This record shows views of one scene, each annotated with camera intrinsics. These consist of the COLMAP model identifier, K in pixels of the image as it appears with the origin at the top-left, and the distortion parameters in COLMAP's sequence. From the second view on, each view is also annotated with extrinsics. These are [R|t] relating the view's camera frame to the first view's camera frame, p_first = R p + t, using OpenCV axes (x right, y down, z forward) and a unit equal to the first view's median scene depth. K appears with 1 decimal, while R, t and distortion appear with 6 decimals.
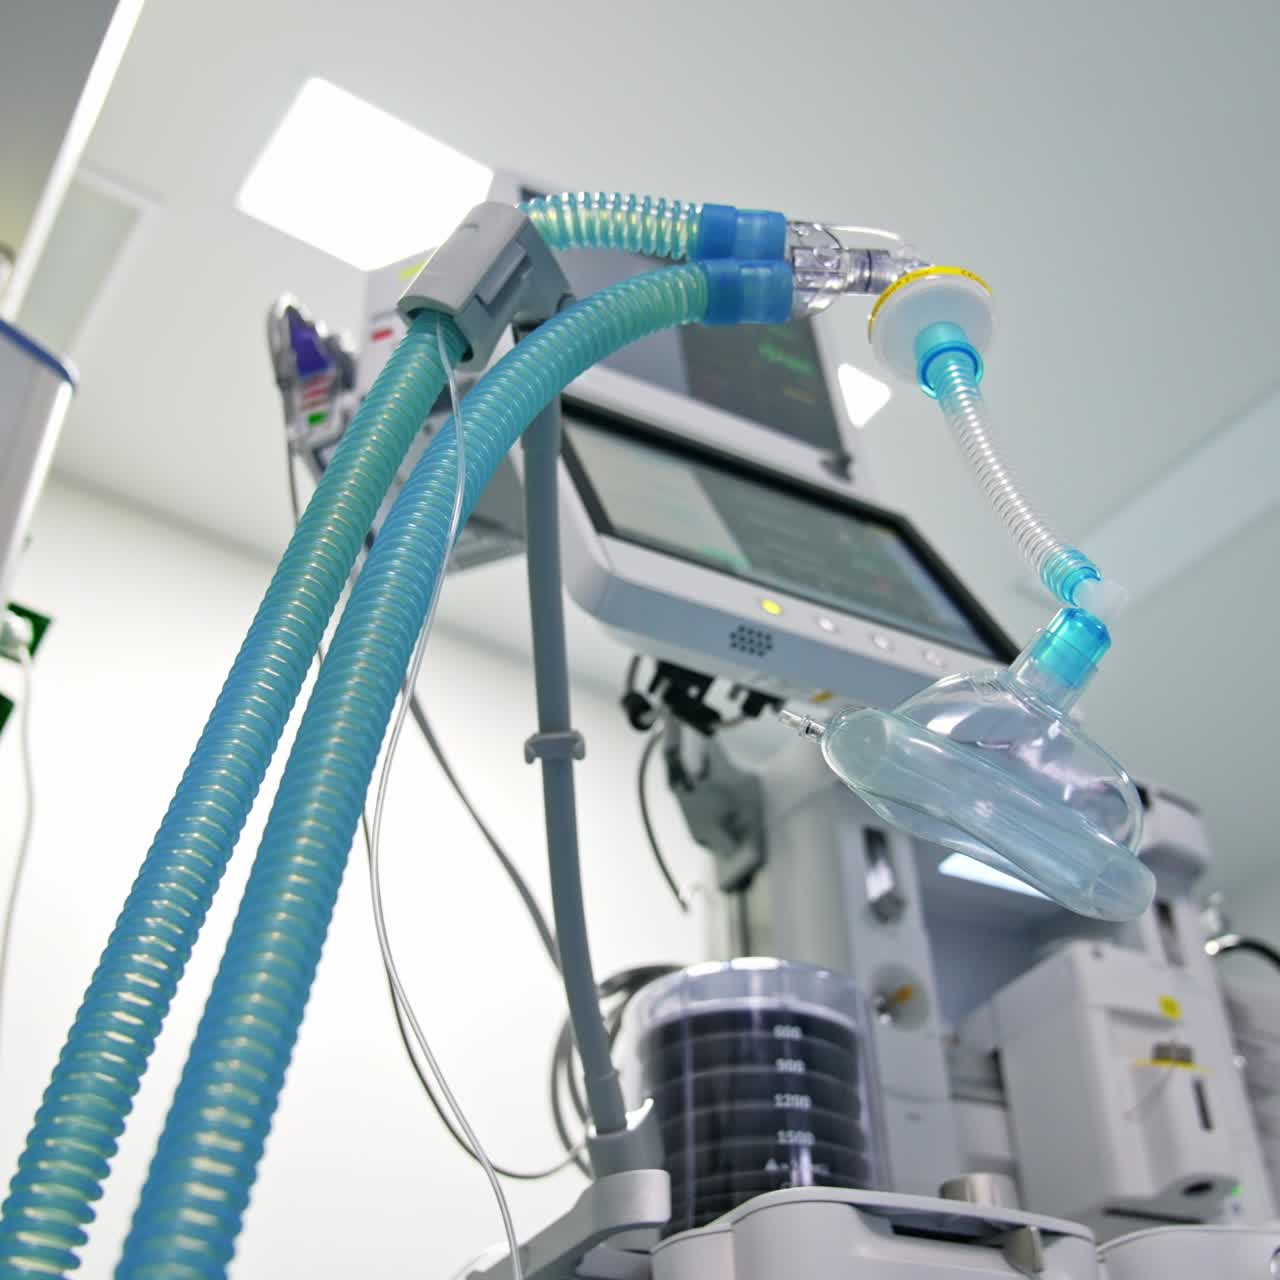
lens RADIAL K [[1565.6, 0, 640.0], [0, 1565.6, 640.0], [0, 0, 1]] dist [-0.141935, 0.112679]
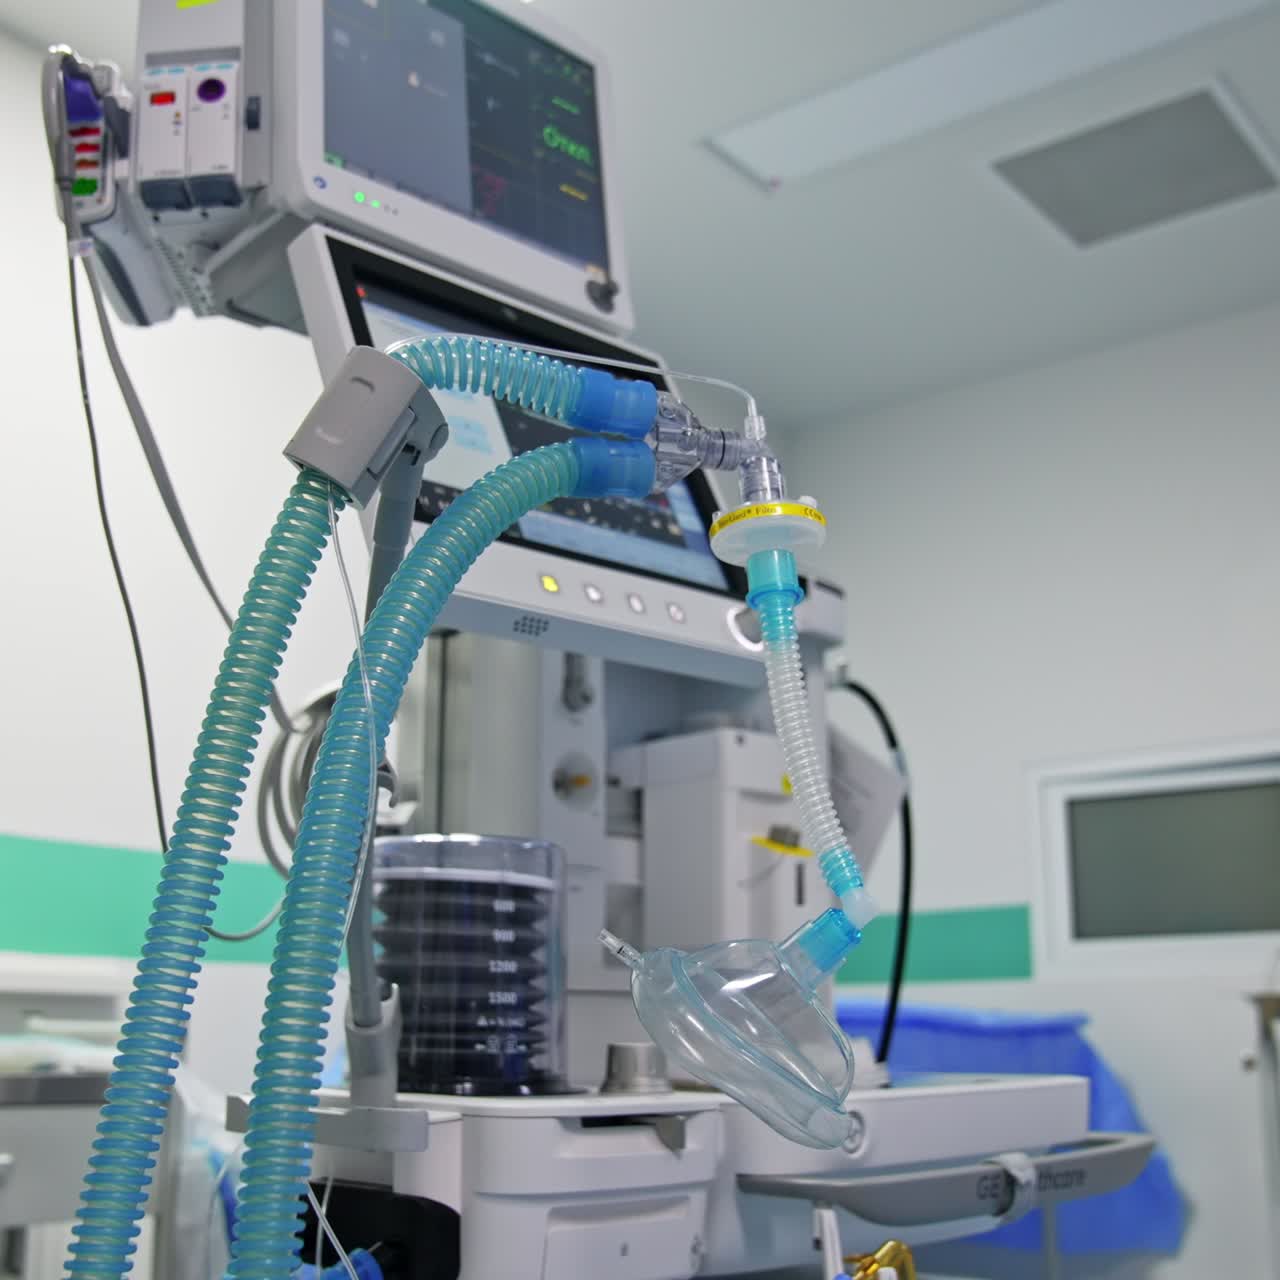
lens RADIAL K [[1565.6, 0, 640.0], [0, 1565.6, 640.0], [0, 0, 1]] dist [-0.141935, 0.112679]
pose [[0.956247, 0.088144, 0.278968, -0.159181], [-0.194431, 0.903964, 0.380848, -0.413845], [-0.218608, -0.418425, 0.881551, -0.012621]]
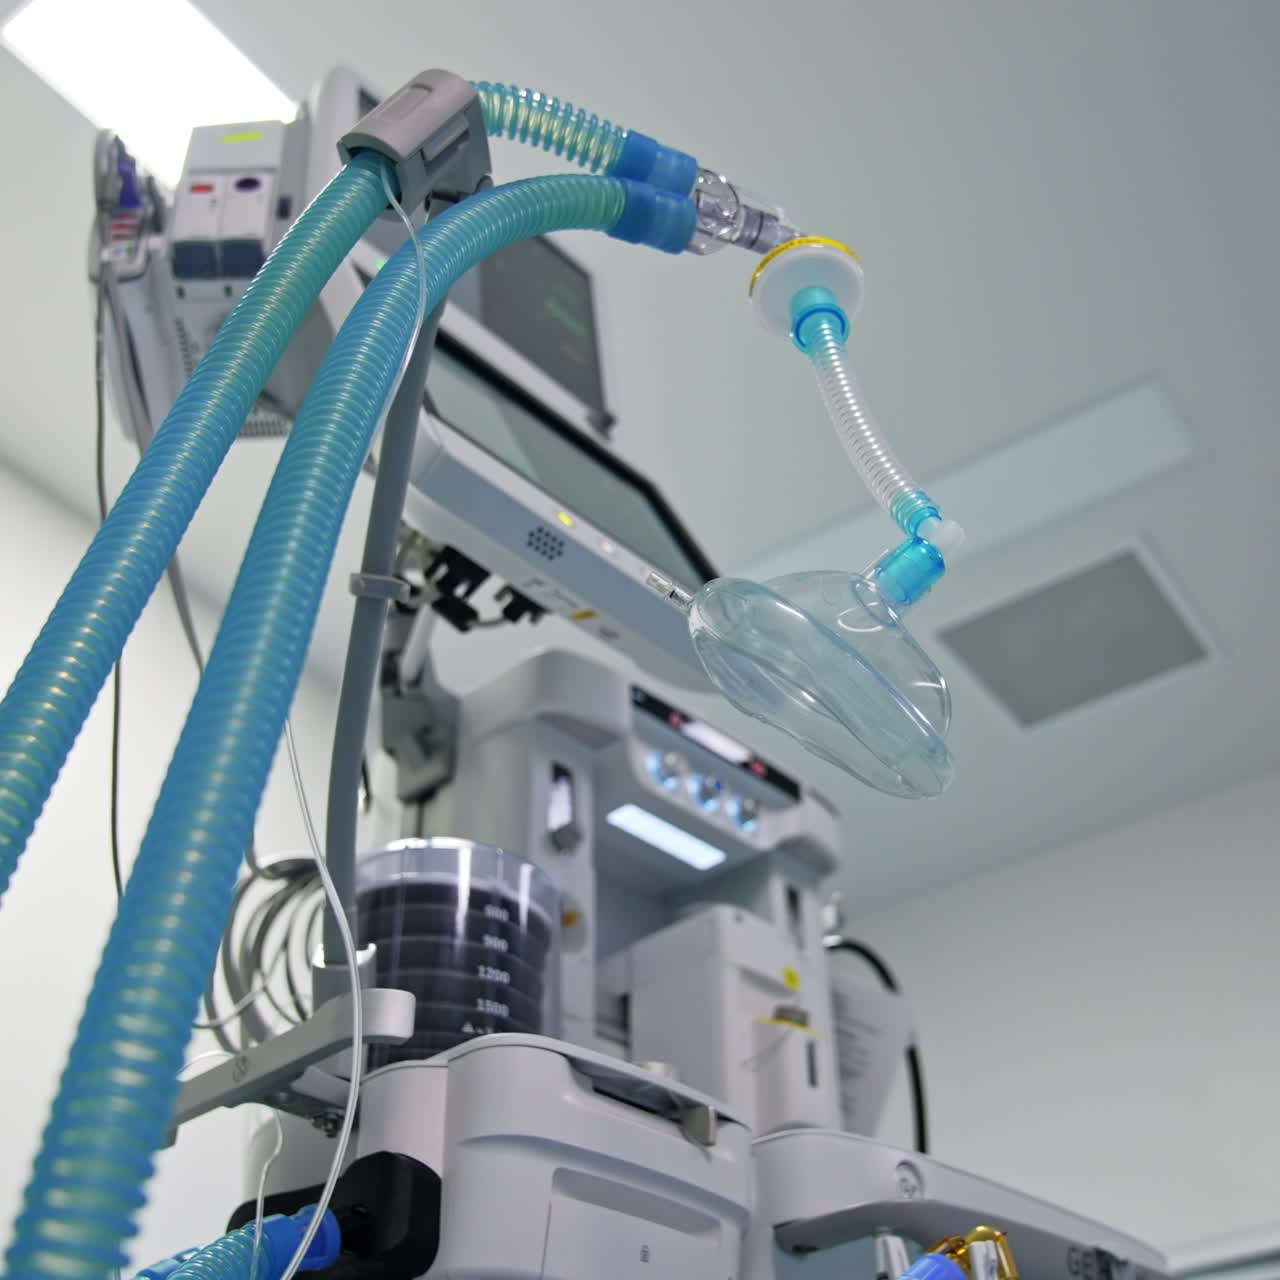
lens RADIAL K [[1565.6, 0, 640.0], [0, 1565.6, 640.0], [0, 0, 1]] dist [-0.141935, 0.112679]
pose [[0.943611, 0.209230, 0.256556, -0.123225], [-0.208125, 0.977586, -0.031772, 0.082141], [-0.257453, -0.023415, 0.966007, -0.052348]]
